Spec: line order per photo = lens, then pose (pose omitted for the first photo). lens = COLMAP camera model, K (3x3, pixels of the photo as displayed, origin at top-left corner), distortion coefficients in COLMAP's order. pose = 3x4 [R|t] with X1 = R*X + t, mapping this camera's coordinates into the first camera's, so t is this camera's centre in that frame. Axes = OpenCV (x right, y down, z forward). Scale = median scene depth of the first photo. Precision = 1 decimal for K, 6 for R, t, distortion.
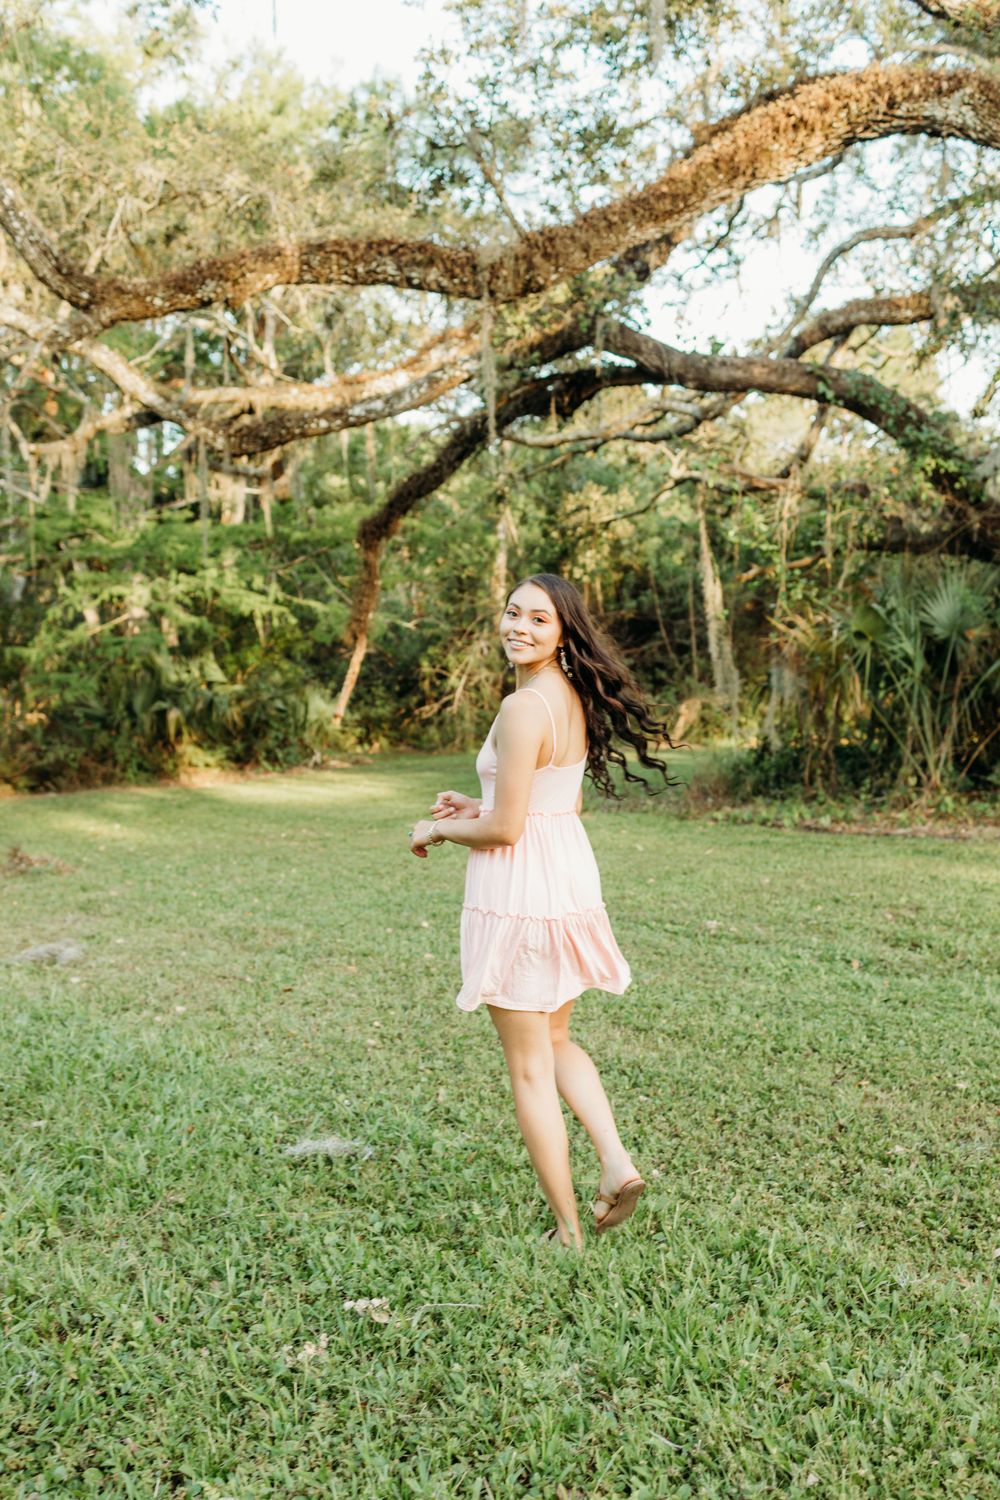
lens RADIAL K [[1551.3, 0, 504.4], [0, 1551.3, 750.4], [0, 0, 1]] dist [0.030965, 0.000000]
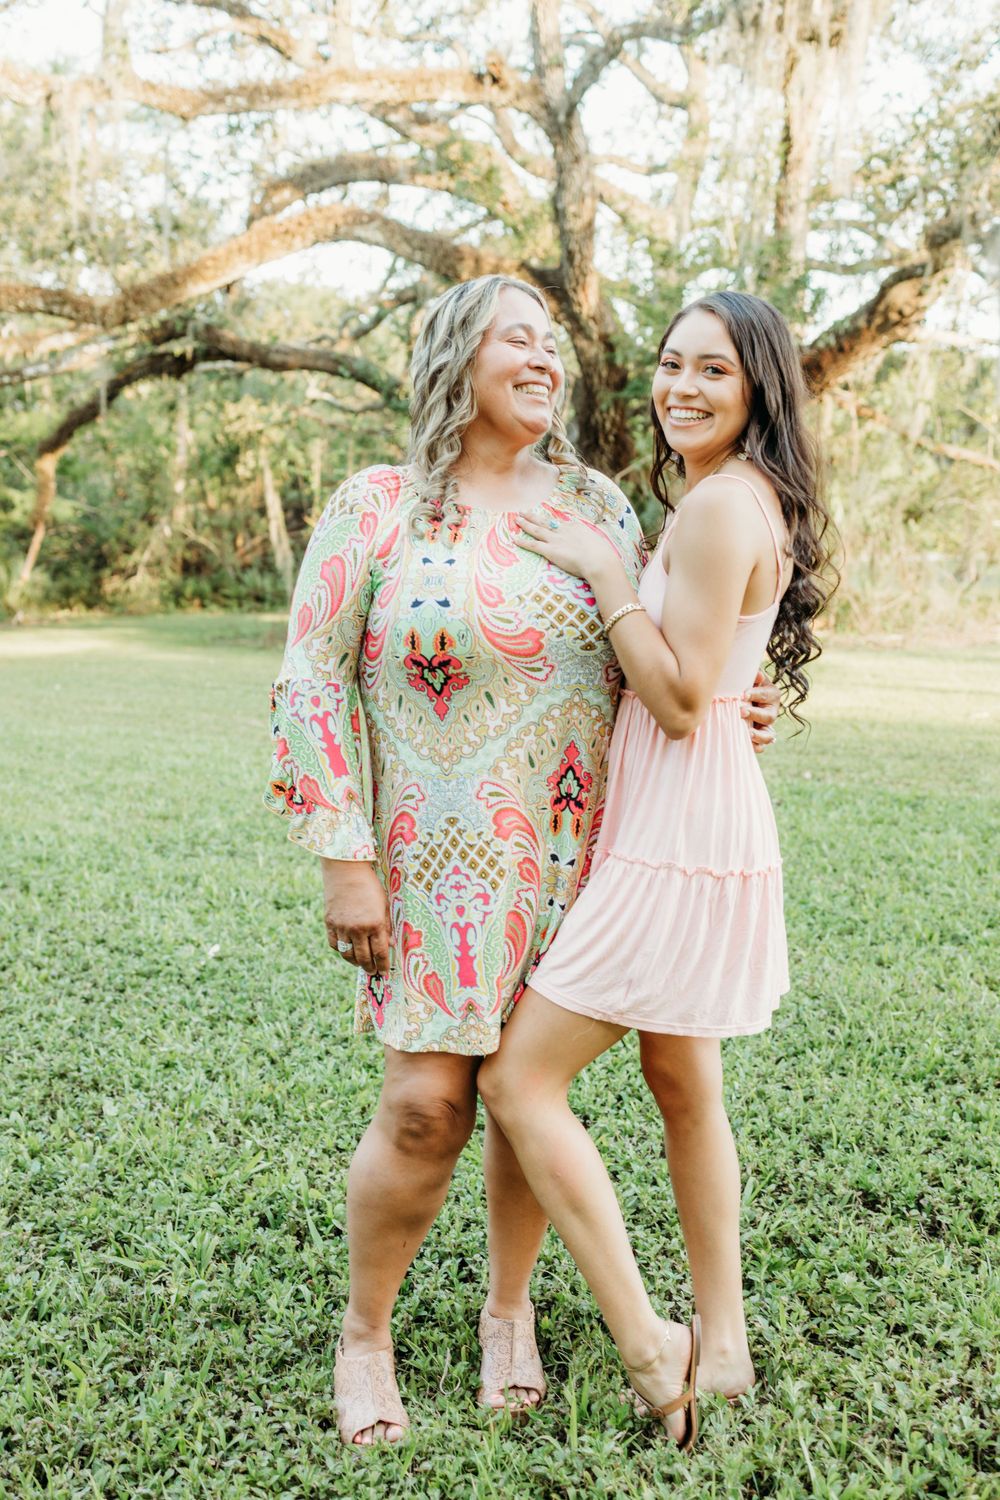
lens RADIAL K [[1551.3, 0, 502.5], [0, 1551.3, 746.3], [0, 0, 1]] dist [0.030965, 0.000000]
pose [[0.986243, -0.004426, 0.165244, 0.103999], [-0.007943, 0.997218, 0.074118, 0.025859], [-0.165112, -0.074411, 0.983464, -0.575113]]
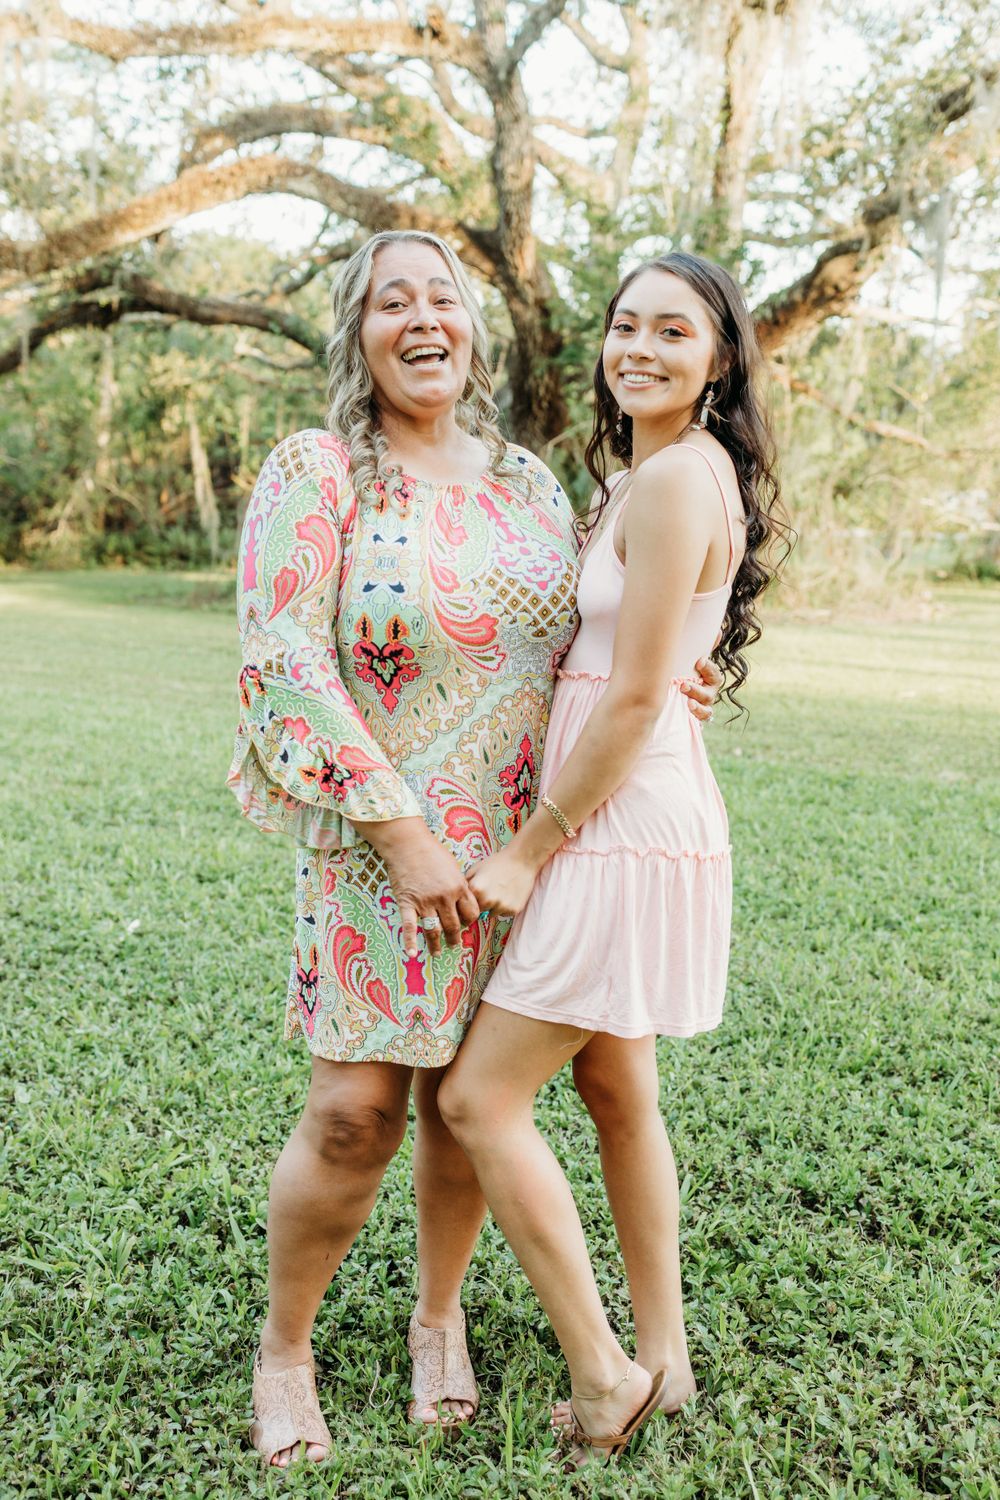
lens RADIAL K [[1551.3, 0, 503.4], [0, 1551.3, 748.6], [0, 0, 1]] dist [0.030965, 0.000000]
pose [[0.976755, 0.011173, 0.214069, 0.103281], [-0.032621, 0.994757, 0.096921, 0.024326], [-0.211864, -0.101652, 0.971998, -0.566573]]
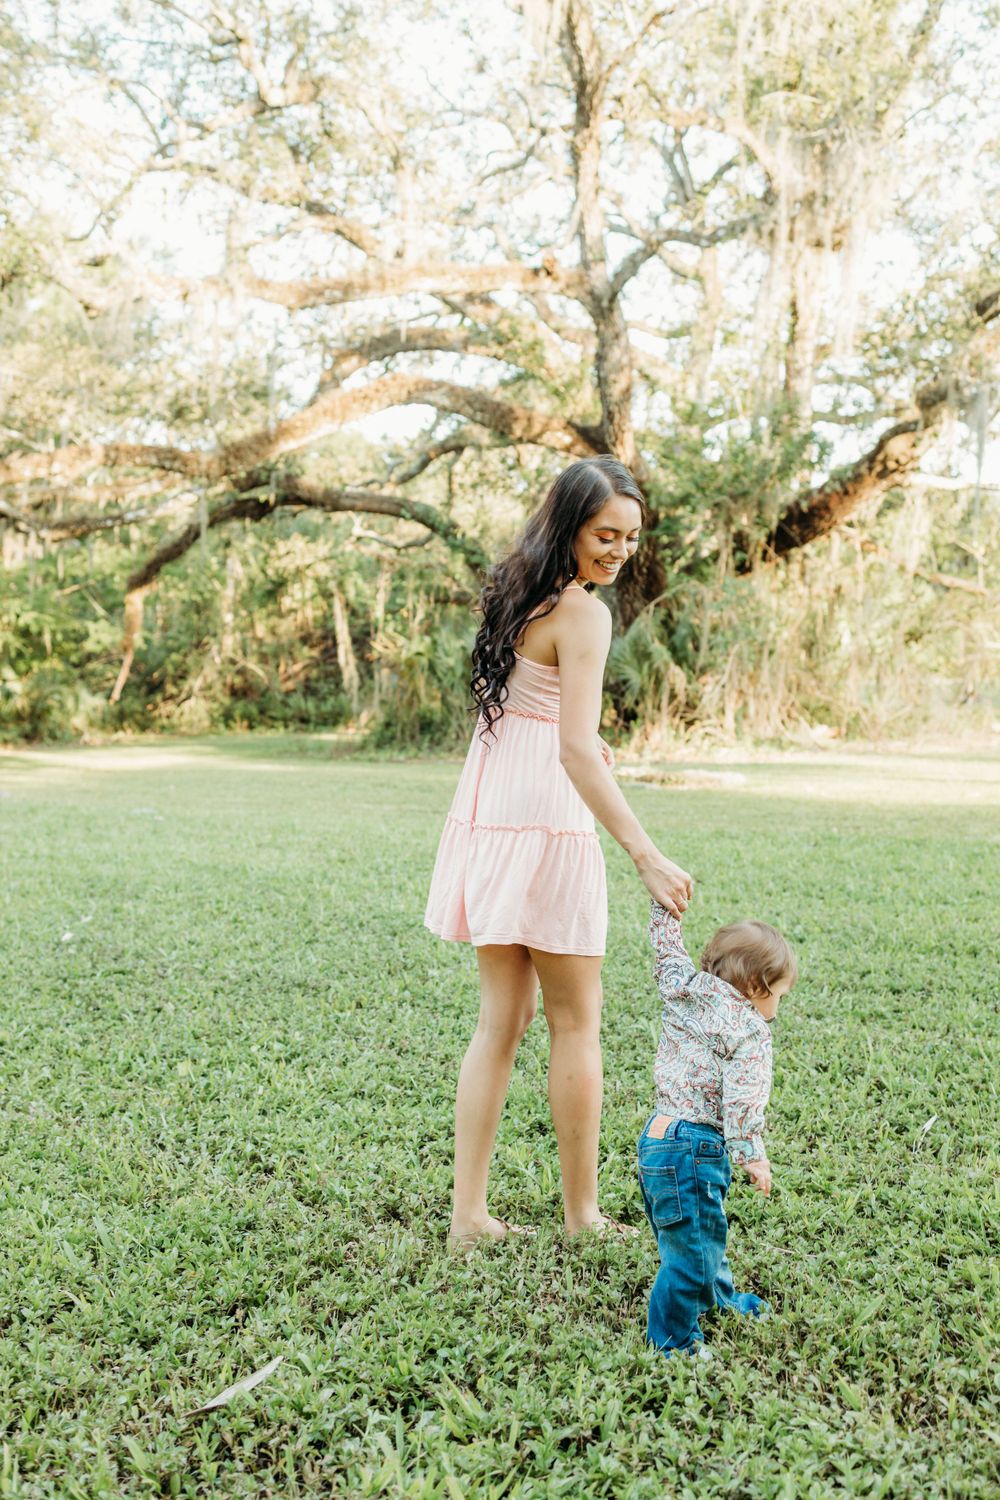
lens RADIAL K [[1551.3, 0, 503.9], [0, 1551.3, 745.7], [0, 0, 1]] dist [0.030965, 0.000000]
pose [[0.986805, 0.003281, 0.161881, 0.033146], [-0.001849, 0.999958, -0.008998, 0.045907], [-0.161904, 0.008580, 0.986769, -0.737566]]
